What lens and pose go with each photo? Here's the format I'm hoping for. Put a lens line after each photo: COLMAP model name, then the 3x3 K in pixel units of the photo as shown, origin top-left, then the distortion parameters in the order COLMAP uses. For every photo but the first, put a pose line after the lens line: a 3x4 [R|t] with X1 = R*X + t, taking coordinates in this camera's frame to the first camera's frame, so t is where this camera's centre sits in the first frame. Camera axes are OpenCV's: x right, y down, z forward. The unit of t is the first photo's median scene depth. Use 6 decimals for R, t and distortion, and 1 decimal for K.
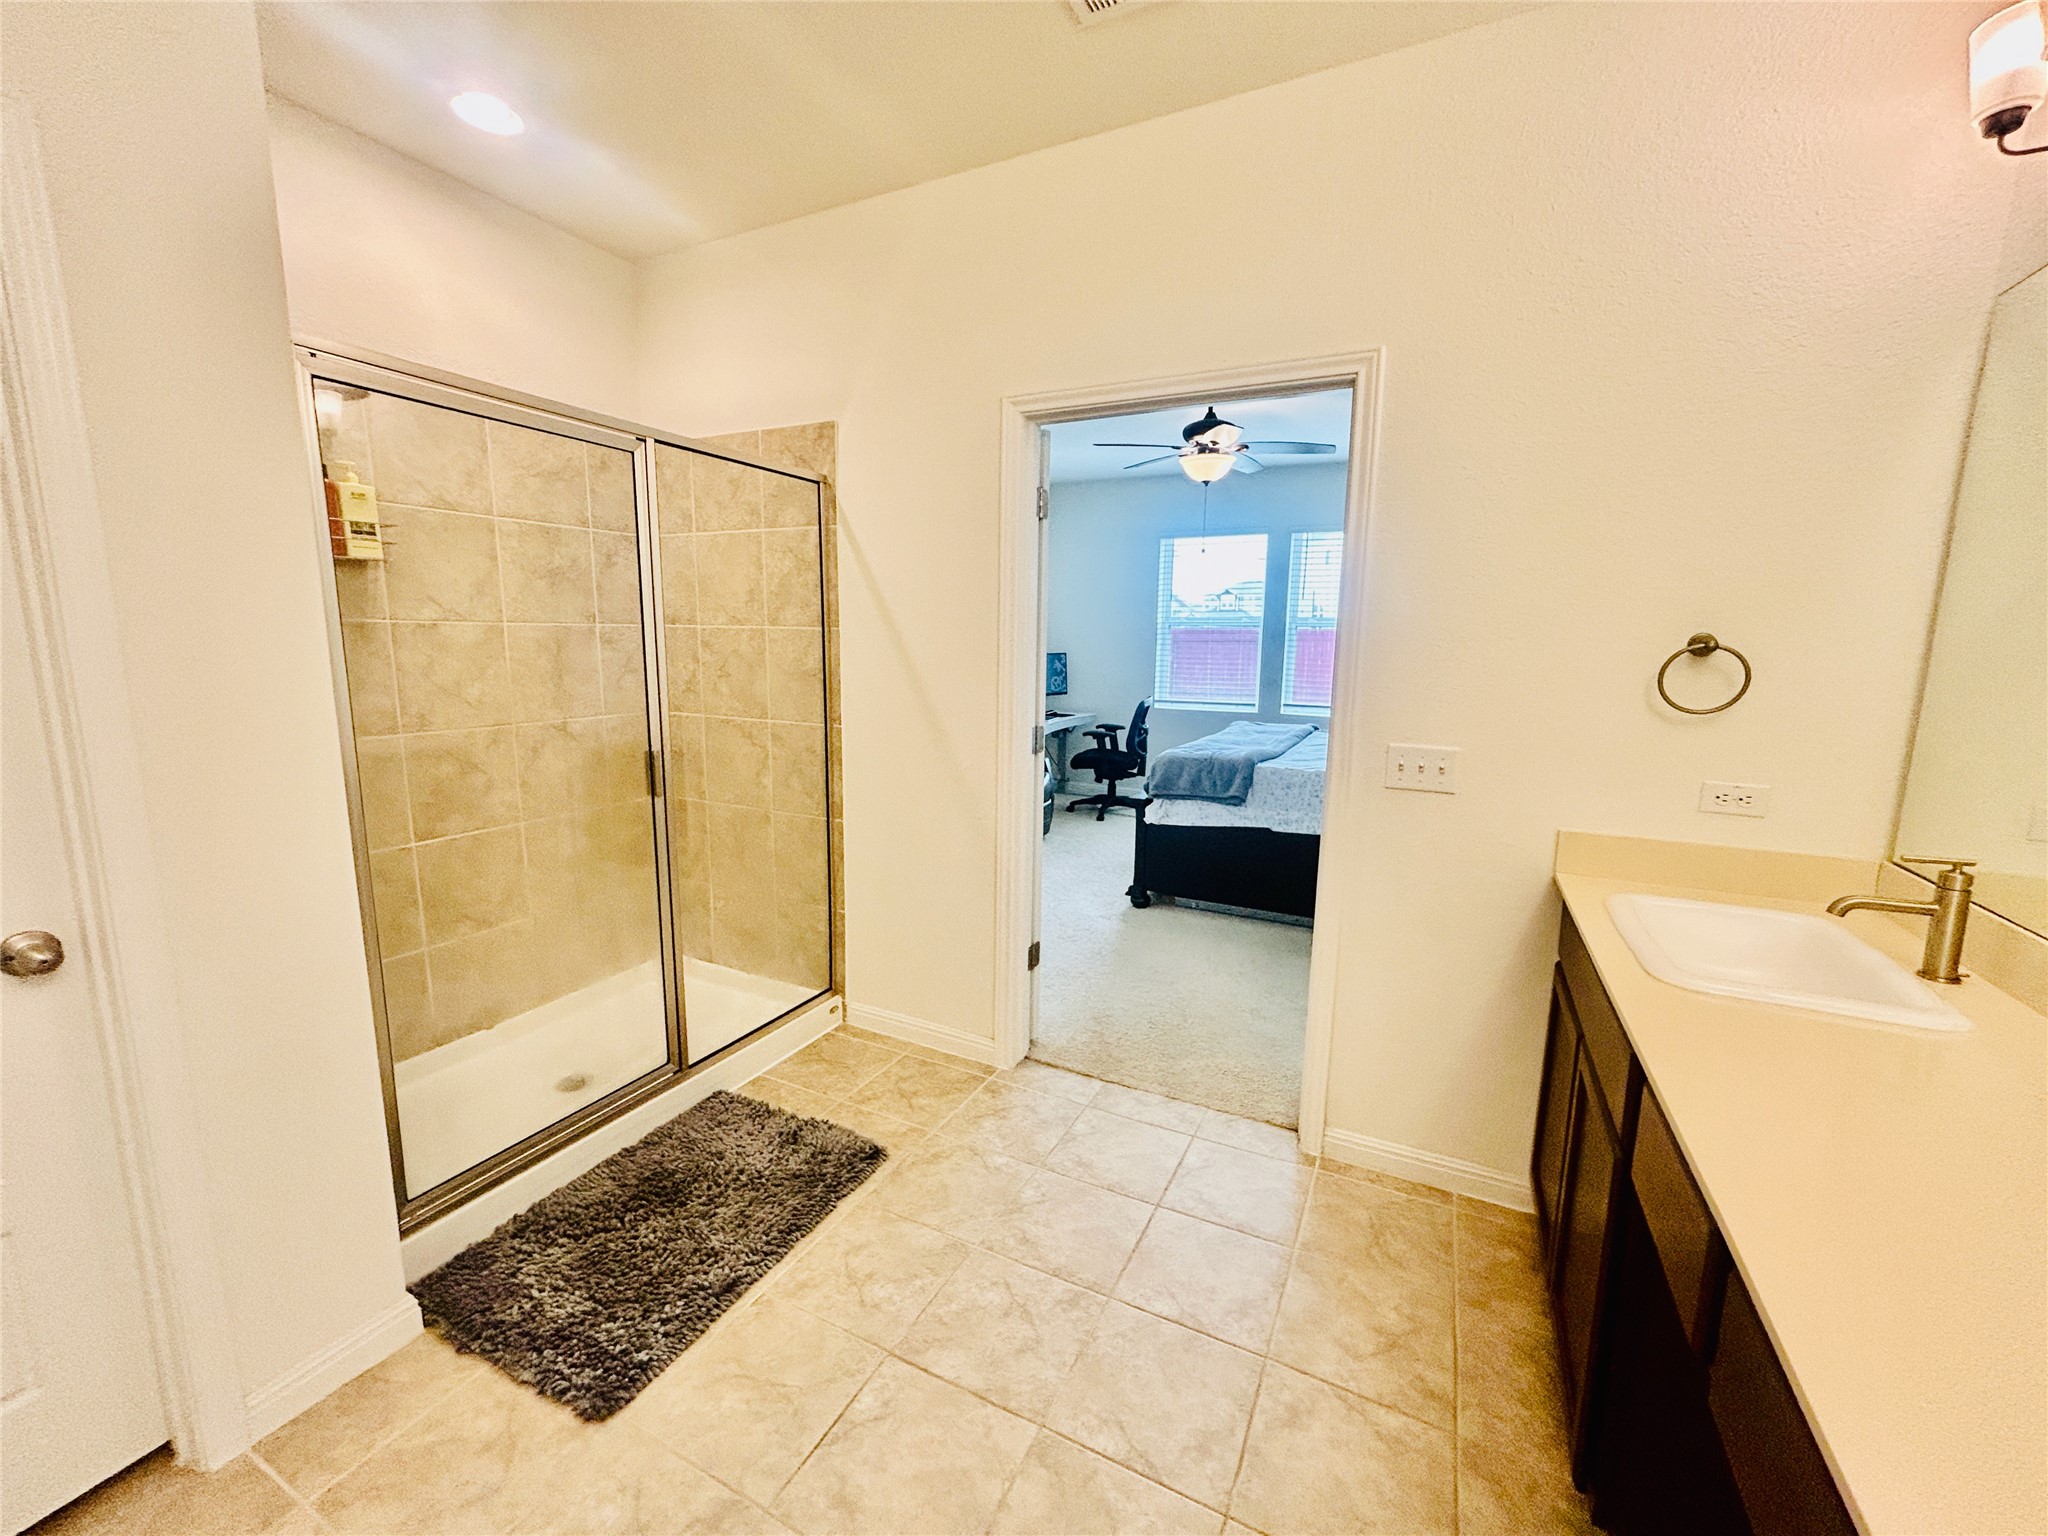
lens RADIAL K [[823.3, 0, 1029.4], [0, 823.3, 772.5], [0, 0, 1]] dist [-0.000696, 0.000767]
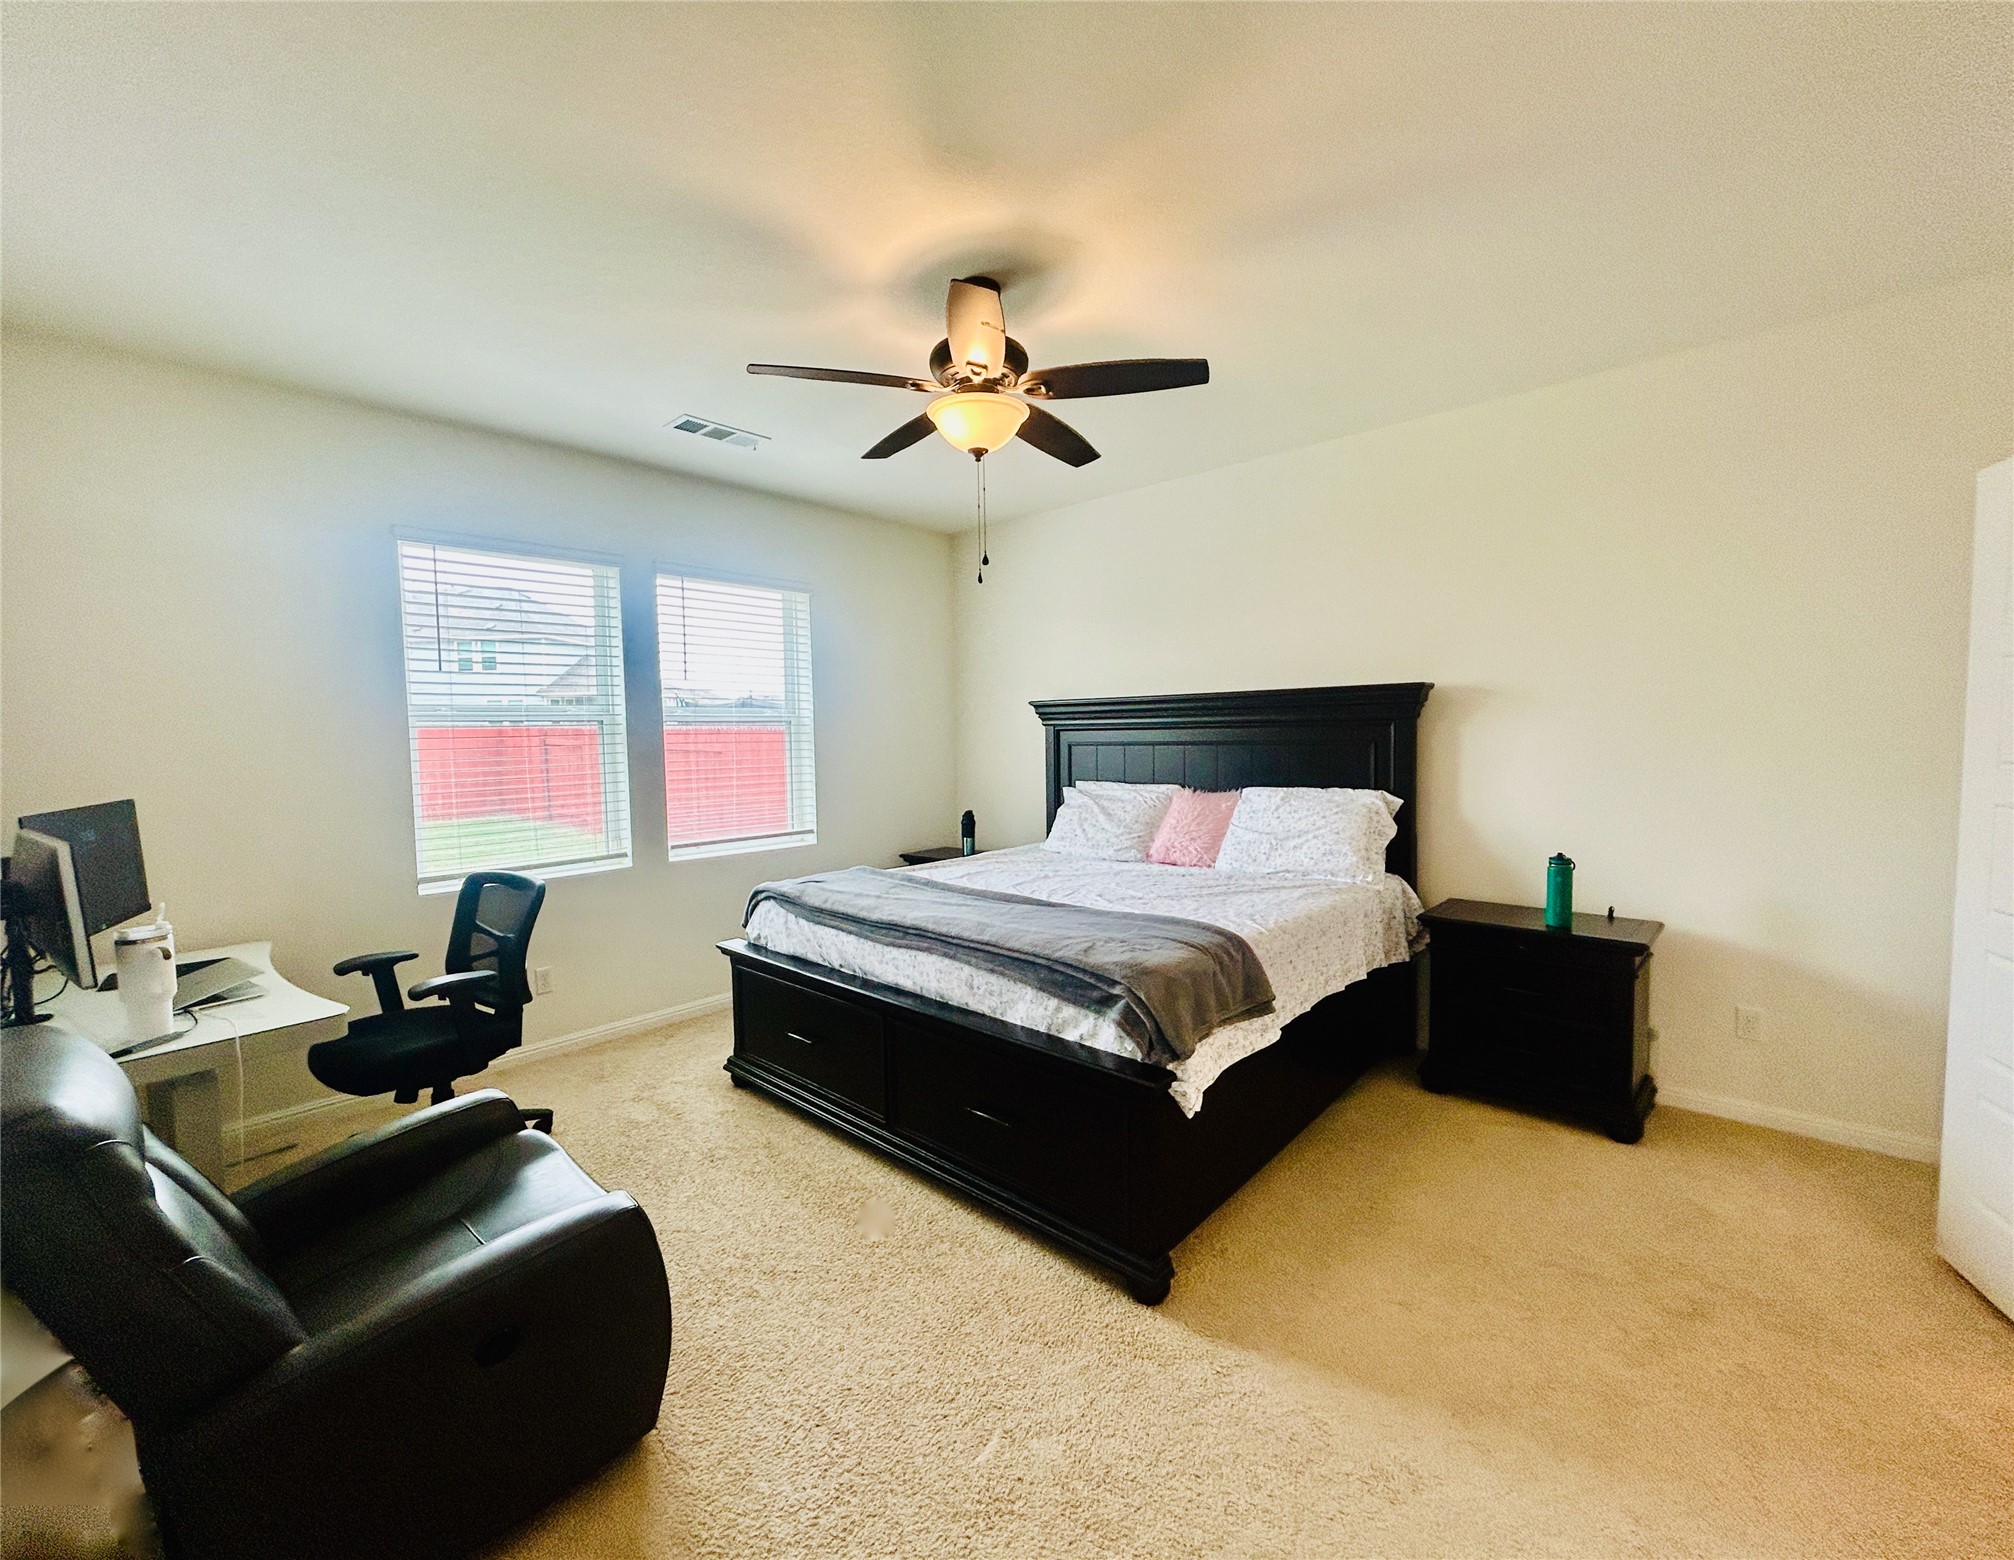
lens RADIAL K [[840.3, 0, 1007.0], [0, 840.3, 780.0], [0, 0, 1]] dist [-0.000364, -0.000025]
pose [[0.290843, -0.081208, 0.953318, -0.215028], [0.185256, 0.982315, 0.027159, -0.101800], [-0.938664, 0.168709, 0.300744, 0.568177]]
